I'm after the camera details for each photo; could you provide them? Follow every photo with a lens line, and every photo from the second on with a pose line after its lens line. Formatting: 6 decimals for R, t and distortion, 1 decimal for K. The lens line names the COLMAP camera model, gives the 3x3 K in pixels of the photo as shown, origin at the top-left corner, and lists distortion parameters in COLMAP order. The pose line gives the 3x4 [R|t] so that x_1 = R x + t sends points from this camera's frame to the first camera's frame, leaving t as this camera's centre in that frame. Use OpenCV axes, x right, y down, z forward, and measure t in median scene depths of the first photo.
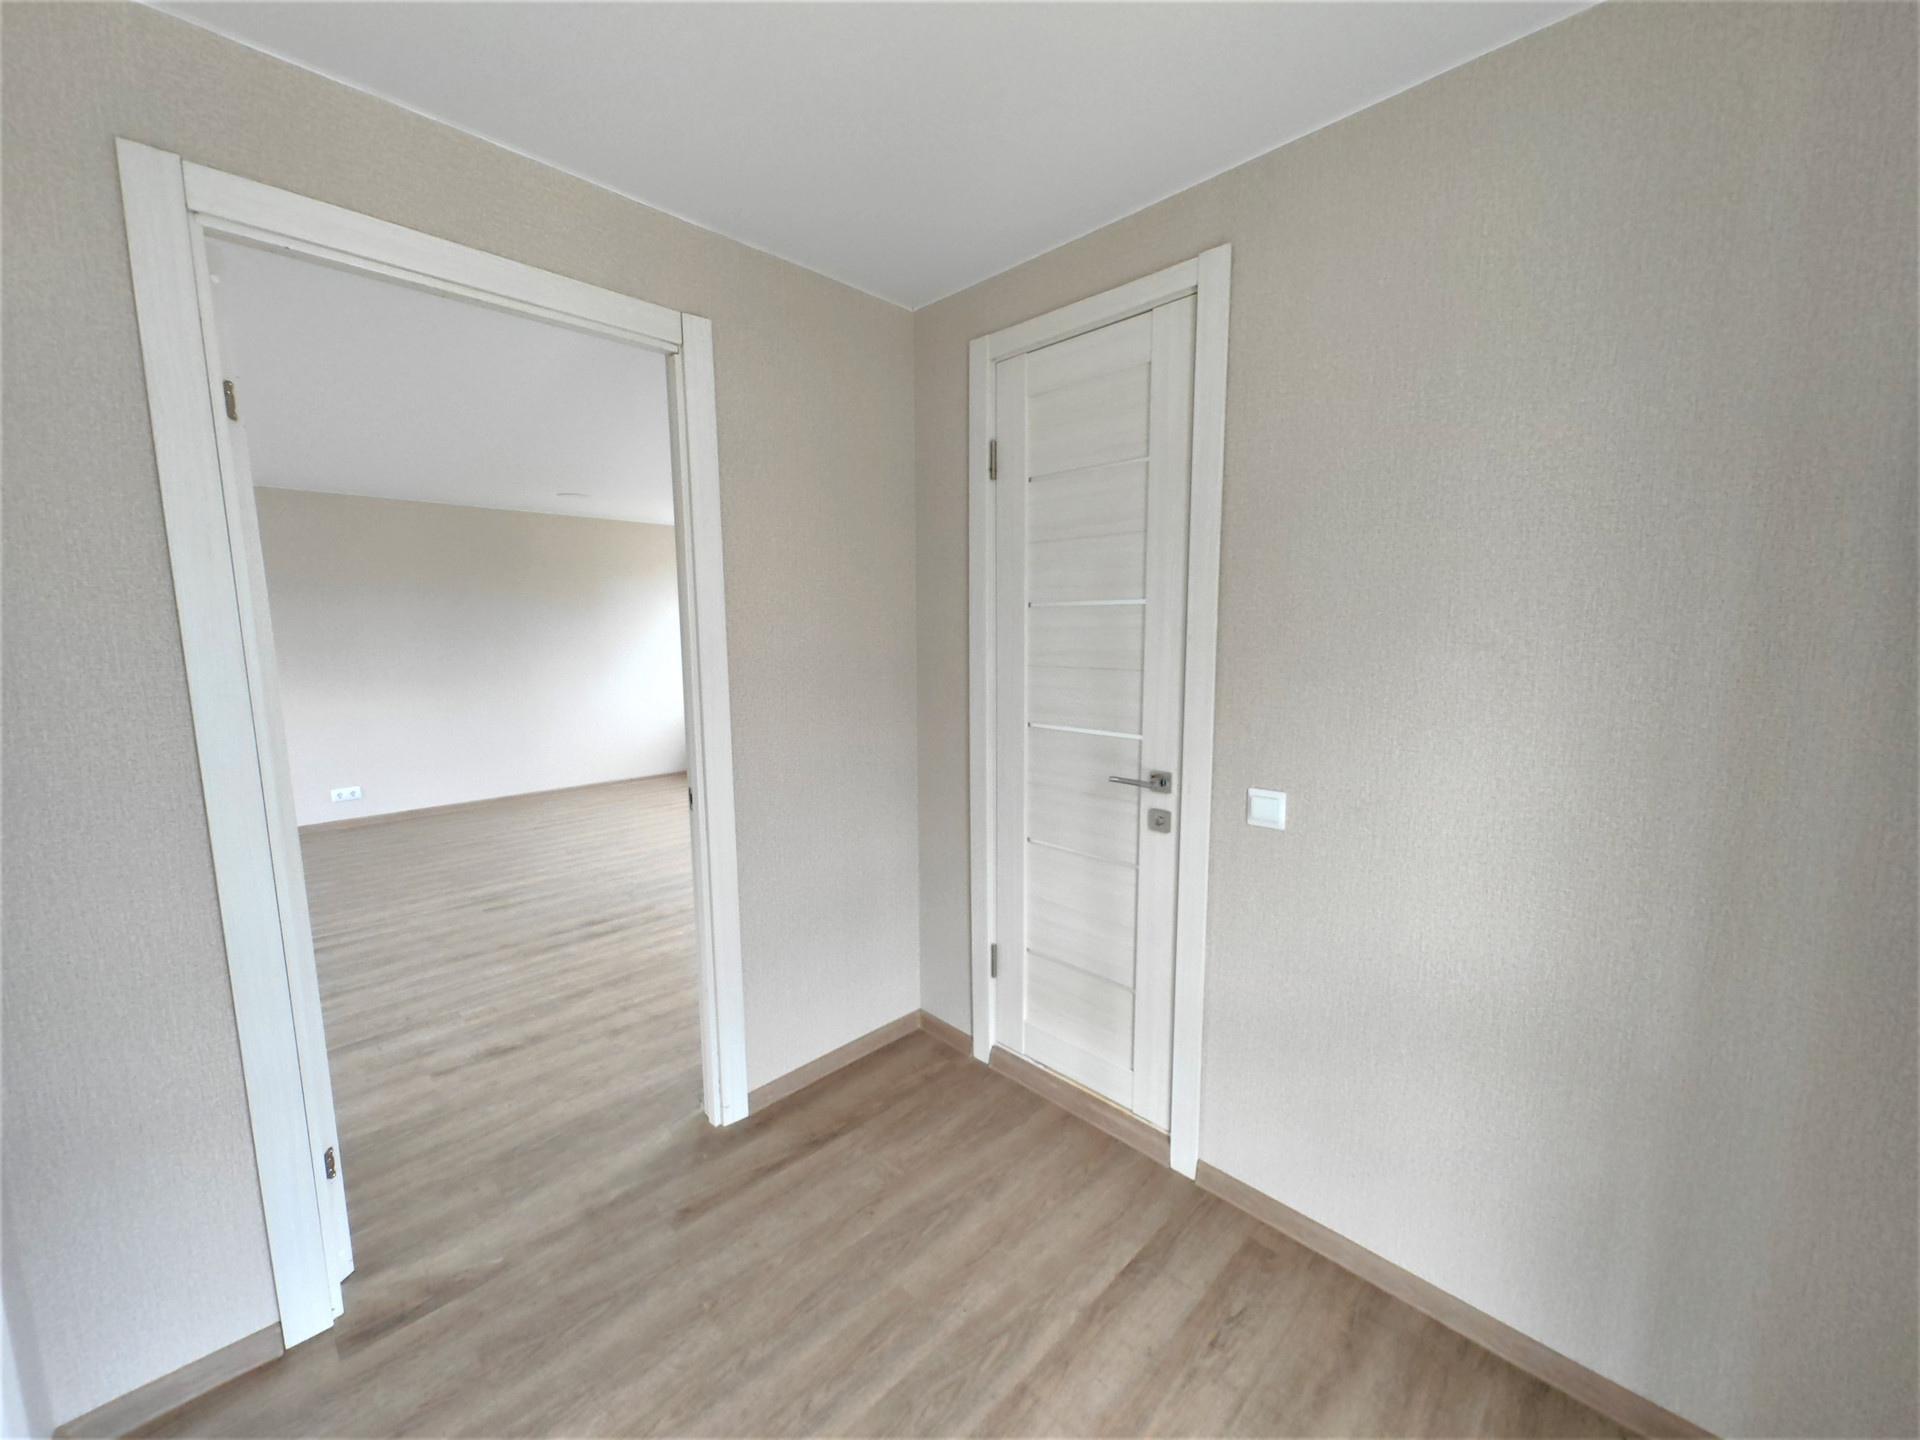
lens RADIAL K [[759.2, 0, 960.5], [0, 759.2, 717.9], [0, 0, 1]] dist [0.005180, -0.001065]
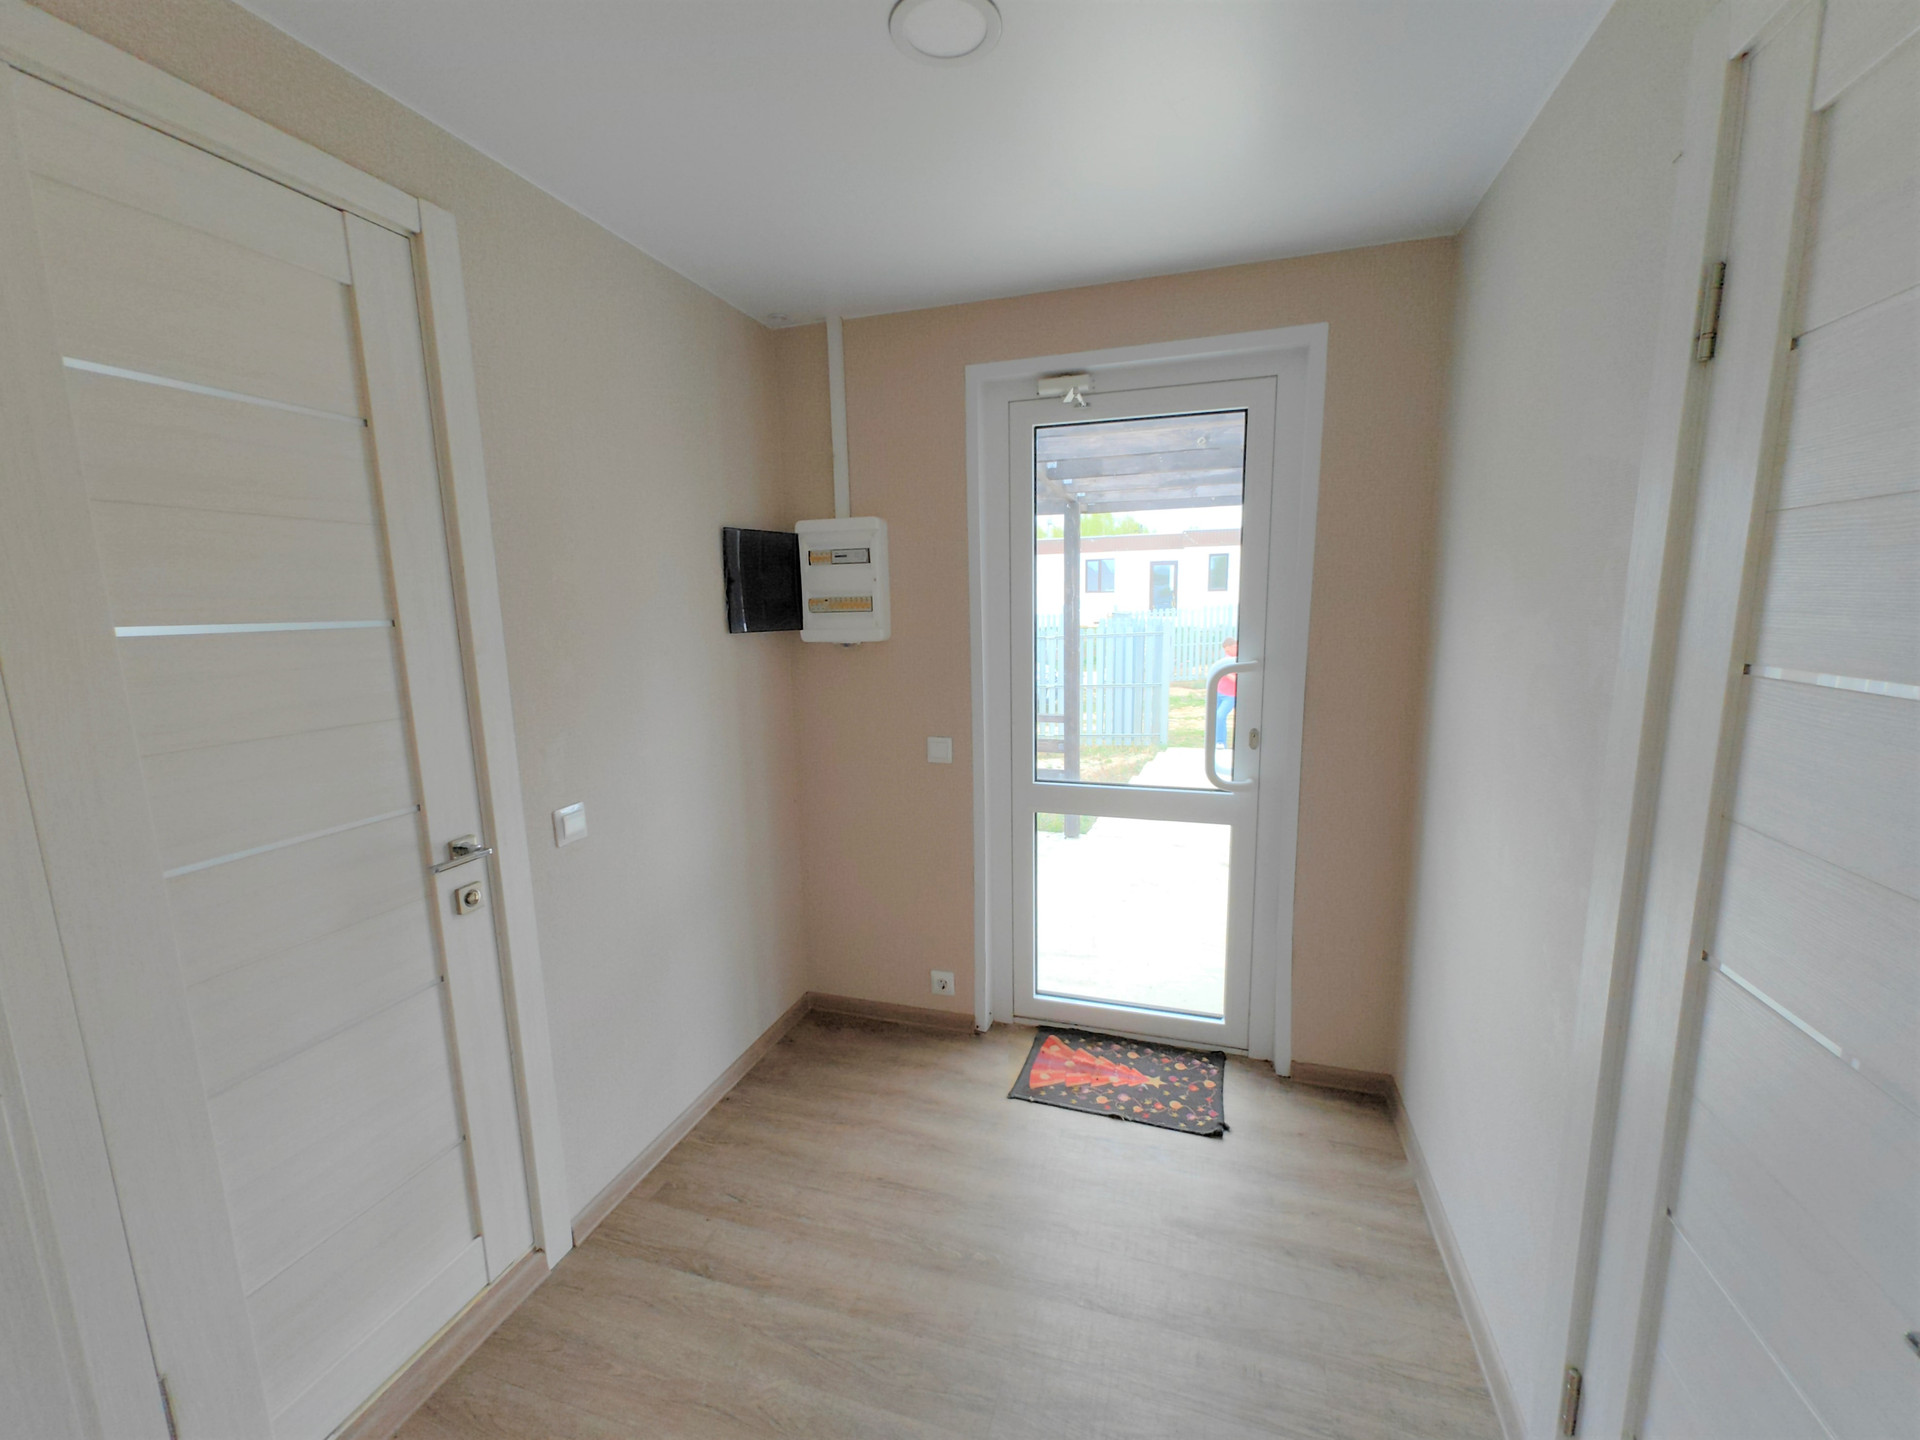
lens RADIAL K [[759.2, 0, 975.9], [0, 759.2, 725.0], [0, 0, 1]] dist [0.005180, -0.001065]
pose [[-0.472810, -0.123774, 0.872428, -0.762520], [0.134698, 0.968297, 0.210375, -0.157967], [-0.870808, 0.216982, -0.441148, 0.985799]]
